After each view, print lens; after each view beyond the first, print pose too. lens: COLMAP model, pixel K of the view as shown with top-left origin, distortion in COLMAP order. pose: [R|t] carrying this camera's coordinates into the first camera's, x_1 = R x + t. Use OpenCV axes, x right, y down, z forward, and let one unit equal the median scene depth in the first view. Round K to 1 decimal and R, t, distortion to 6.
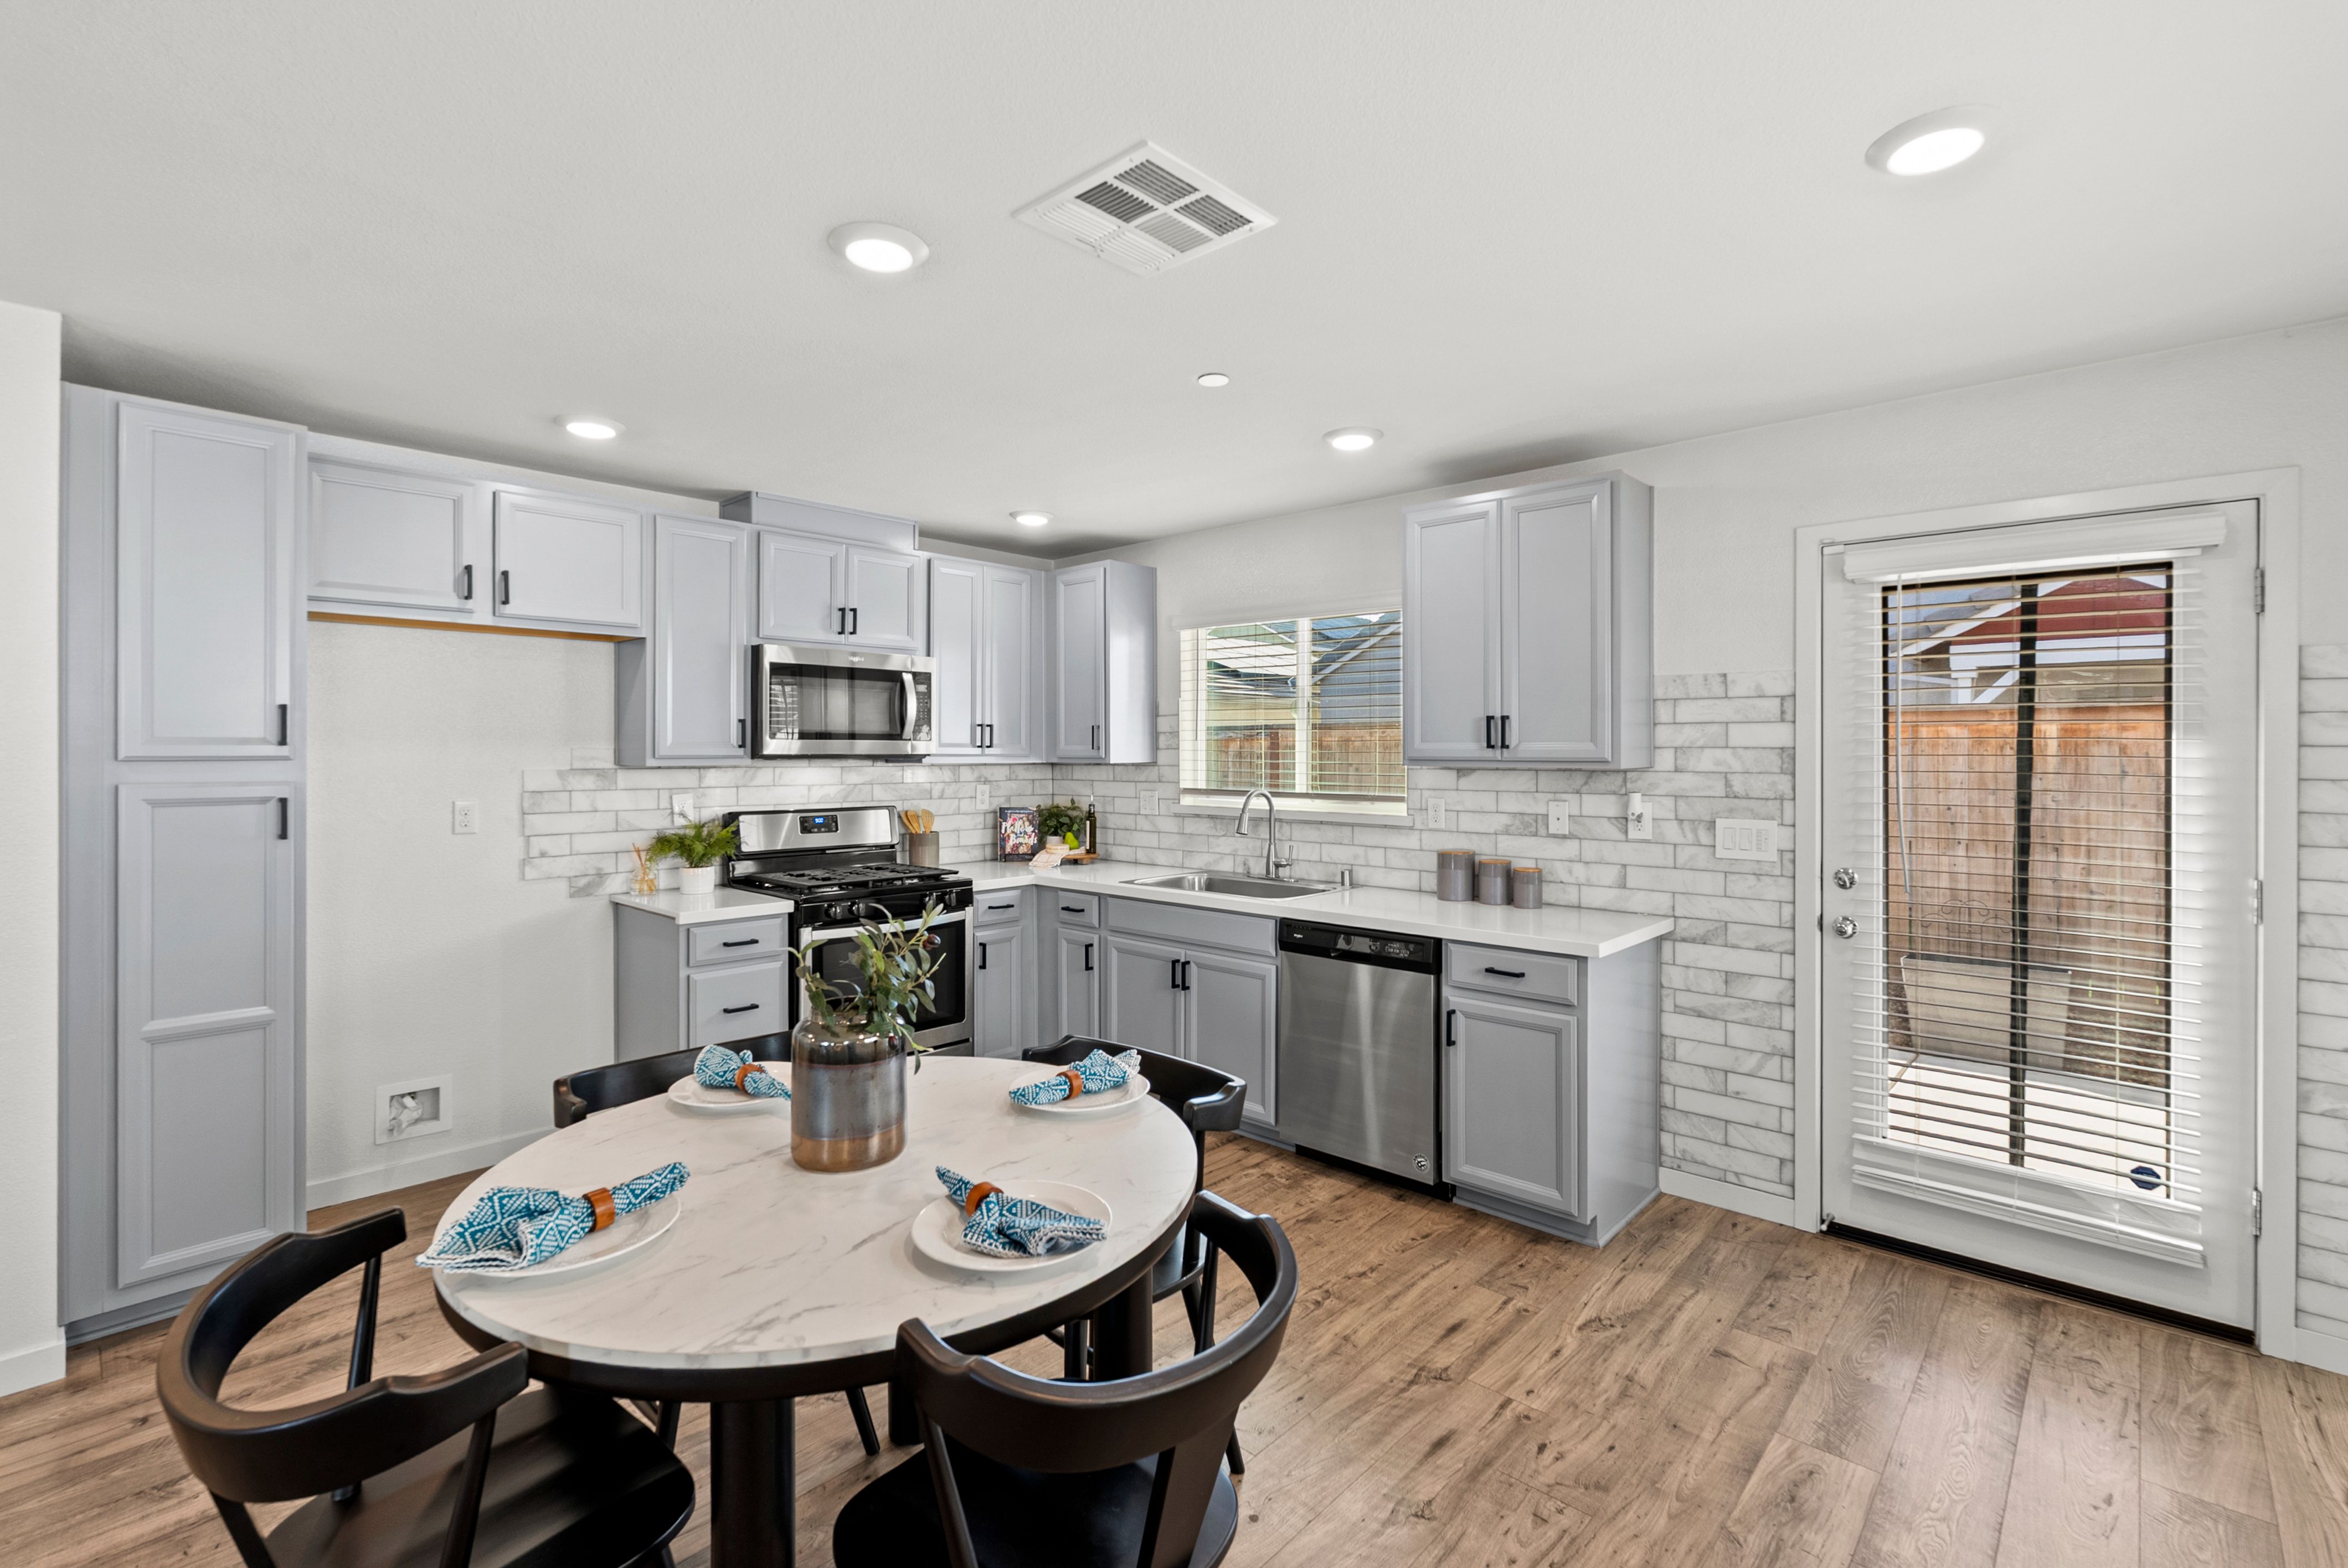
lens RADIAL K [[1045.2, 0, 1178.0], [0, 1045.2, 751.9], [0, 0, 1]] dist [-0.009553, 0.002318]
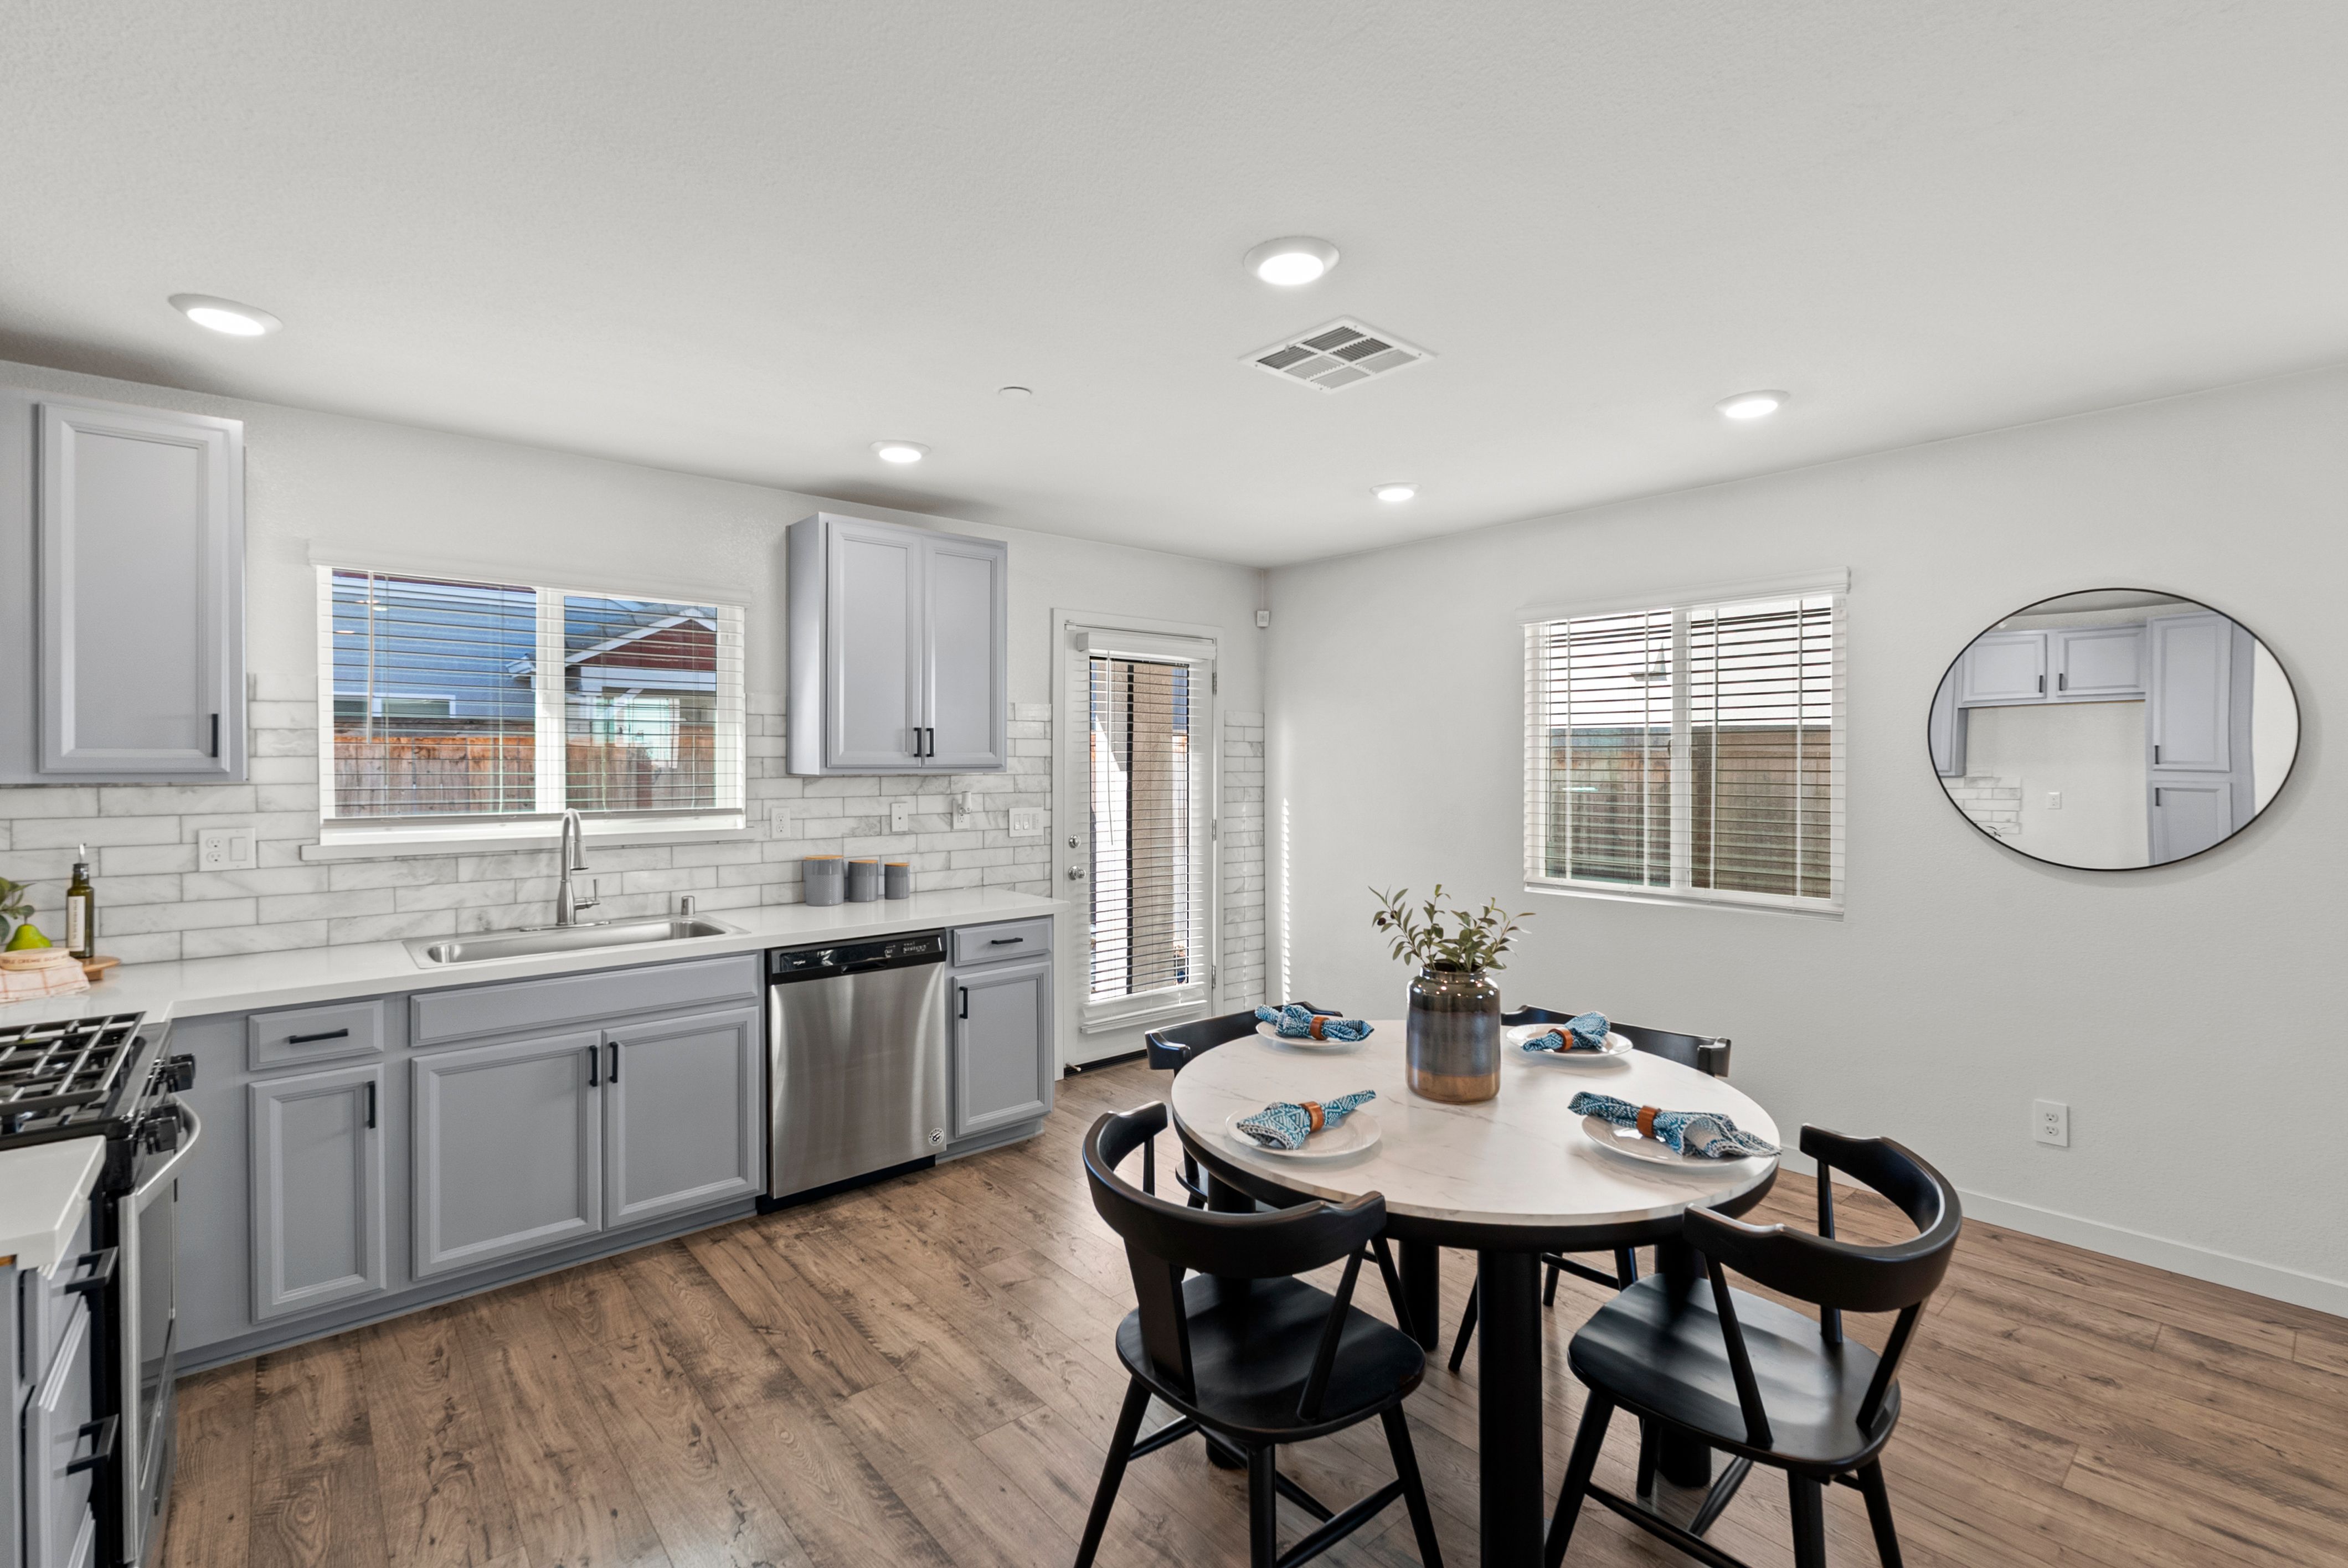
lens RADIAL K [[1045.2, 0, 1182.4], [0, 1045.2, 762.5], [0, 0, 1]] dist [-0.009553, 0.002318]
pose [[0.108318, -0.003138, 0.994111, -0.724816], [0.002618, 0.999992, 0.002871, 0.000273], [-0.994113, 0.002292, 0.108326, 0.551143]]
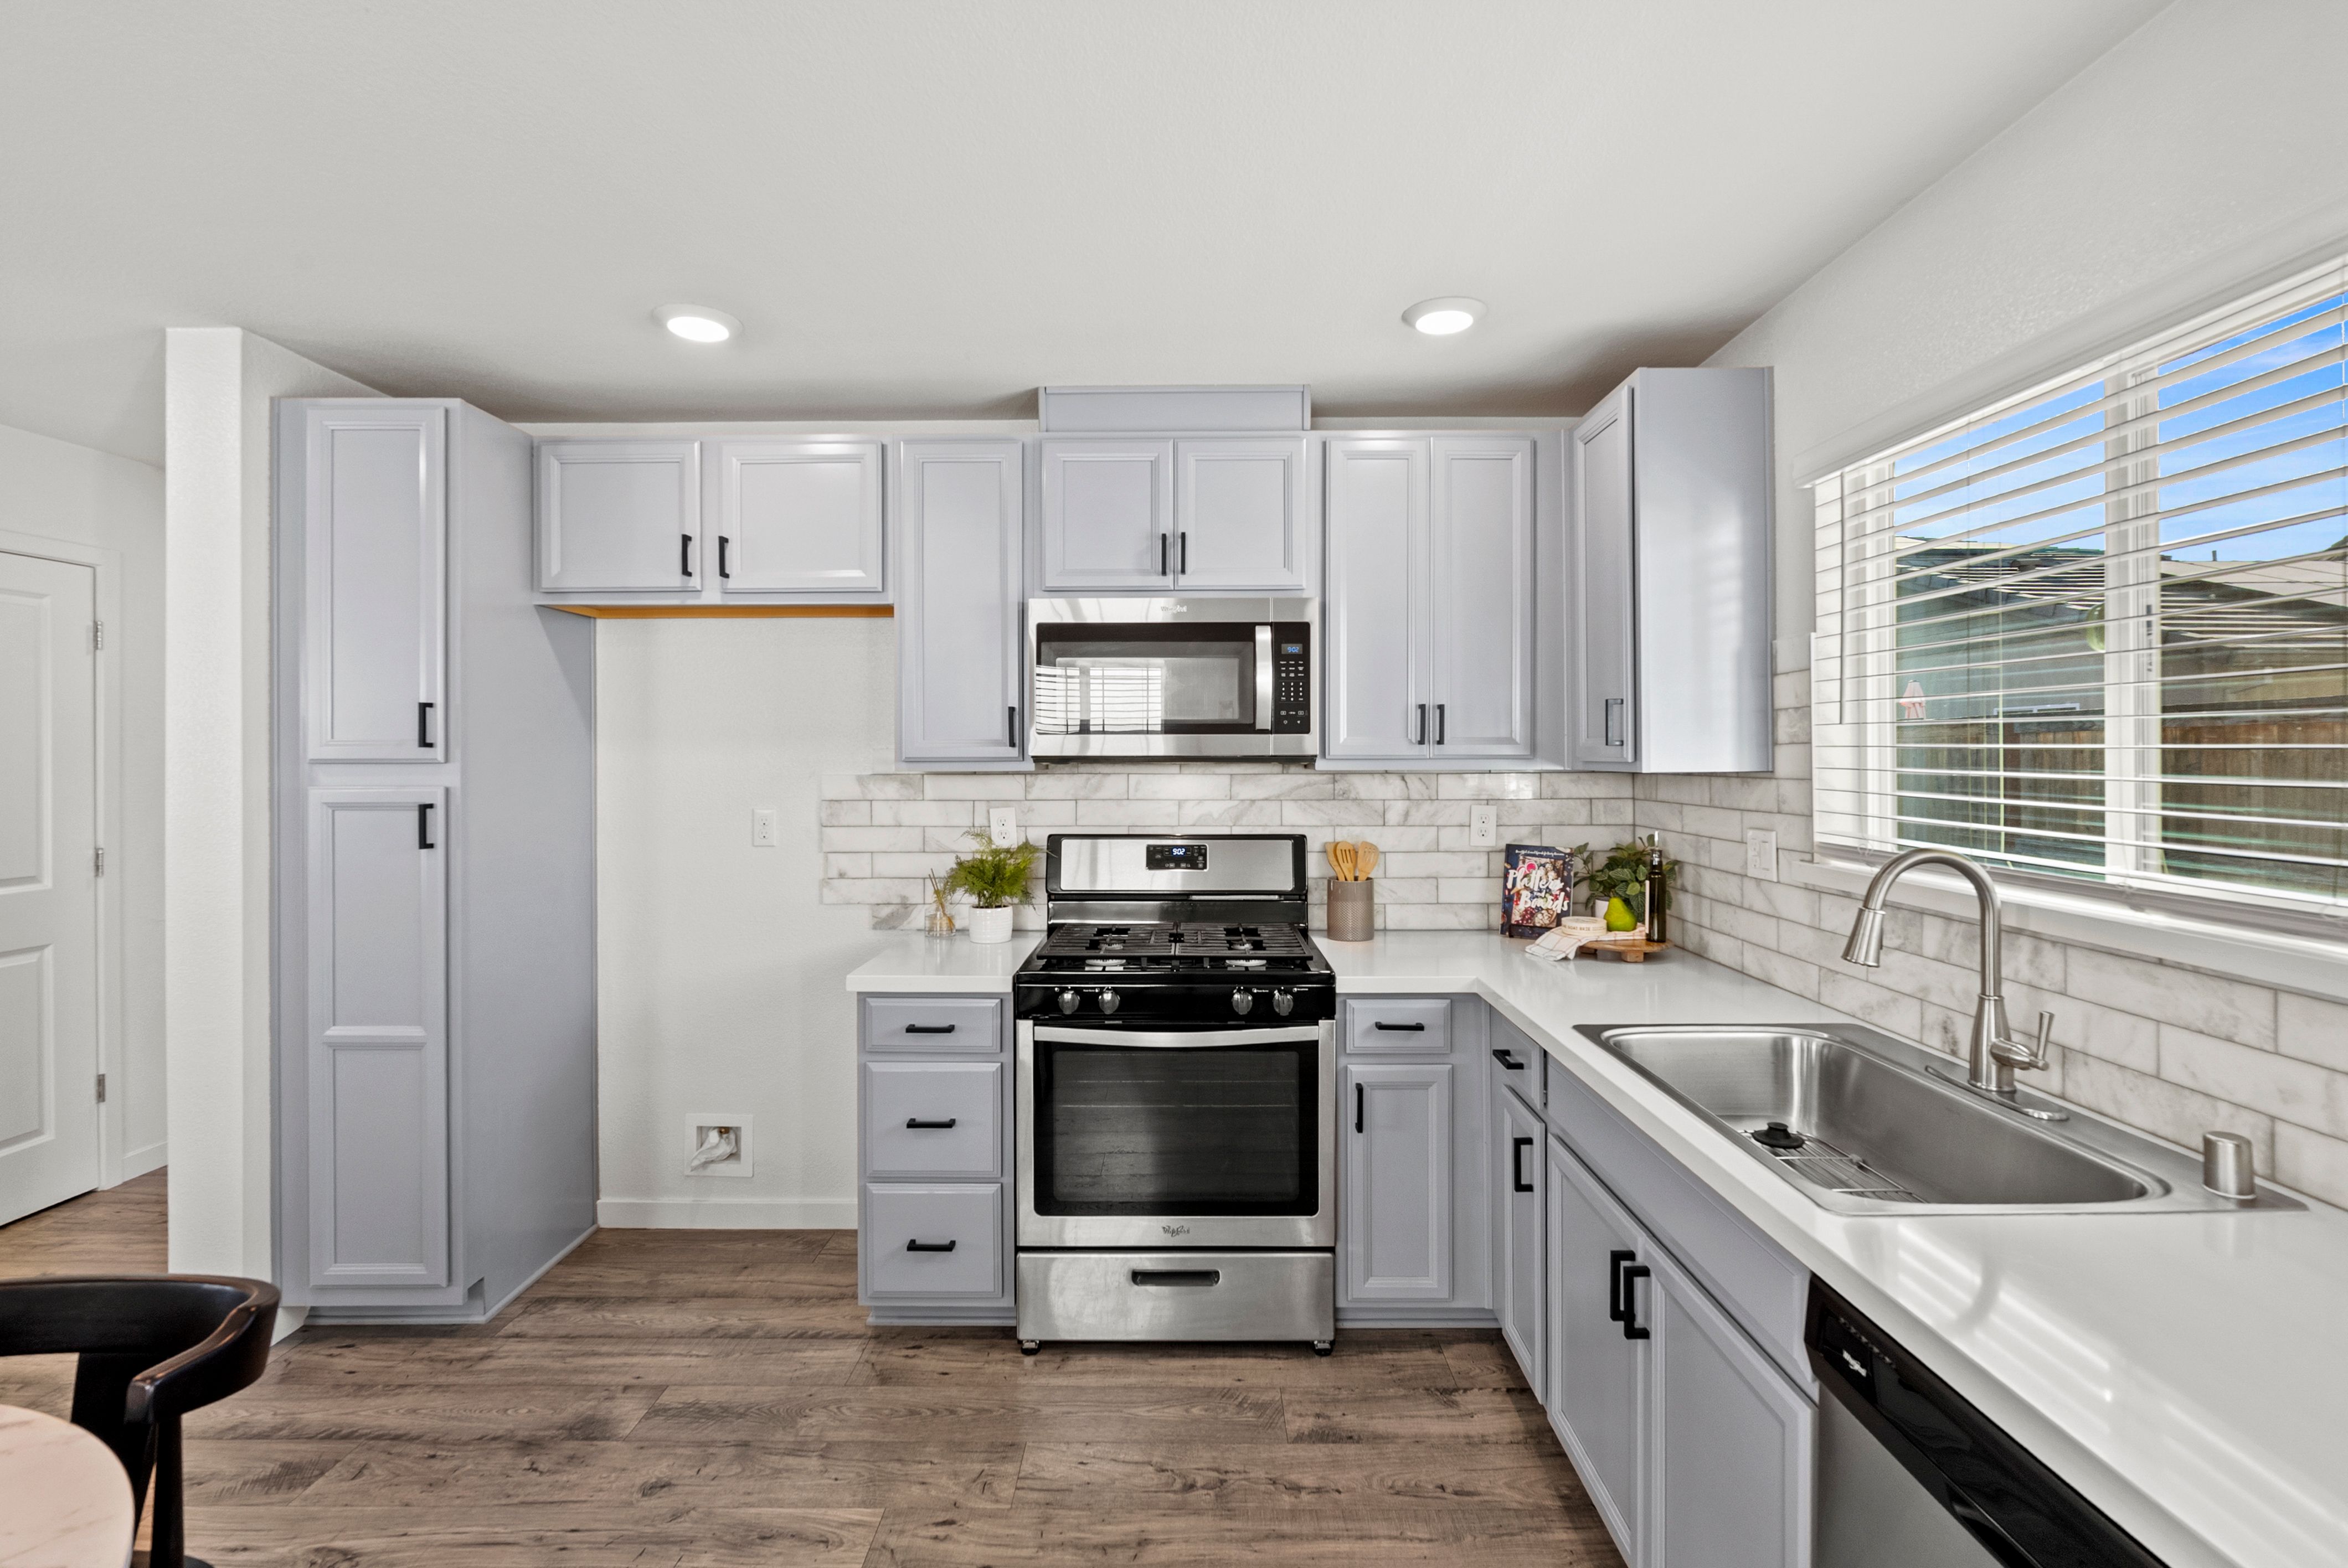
lens RADIAL K [[1045.2, 0, 1180.6], [0, 1045.2, 753.8], [0, 0, 1]] dist [-0.009553, 0.002318]
pose [[0.672719, -0.002230, -0.739895, 0.198905], [0.003501, 0.999994, 0.000169, 0.001202], [0.739890, -0.002704, 0.672722, 0.636826]]
